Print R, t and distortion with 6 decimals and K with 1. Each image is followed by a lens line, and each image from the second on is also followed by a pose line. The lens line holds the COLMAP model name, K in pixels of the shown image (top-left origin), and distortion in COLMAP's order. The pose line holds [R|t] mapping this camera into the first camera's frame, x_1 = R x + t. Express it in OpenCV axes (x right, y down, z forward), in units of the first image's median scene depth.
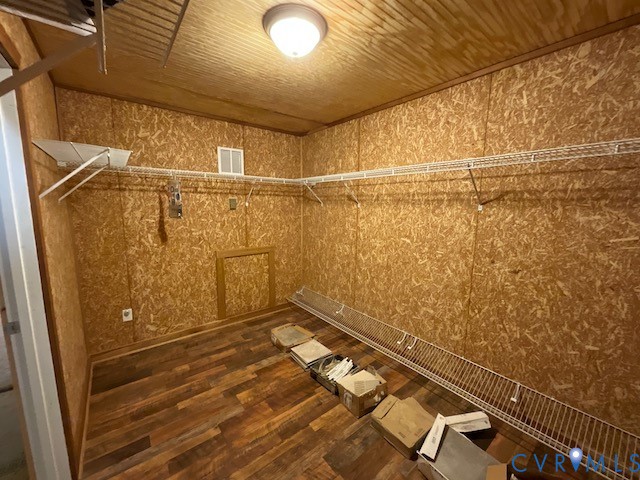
lens RADIAL K [[258.0, 0, 320.0], [0, 258.0, 240.0], [0, 0, 1]] dist [-0.002690, -0.000046]
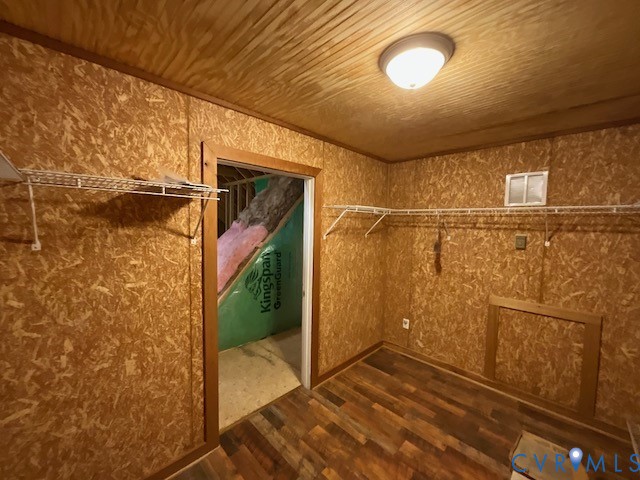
lens RADIAL K [[258.0, 0, 320.0], [0, 258.0, 240.0], [0, 0, 1]] dist [-0.002690, -0.000046]
pose [[0.110656, 0.055822, -0.992290, 0.419780], [-0.155180, 0.987146, 0.038228, -0.093200], [0.981669, 0.149753, 0.117896, 0.348497]]
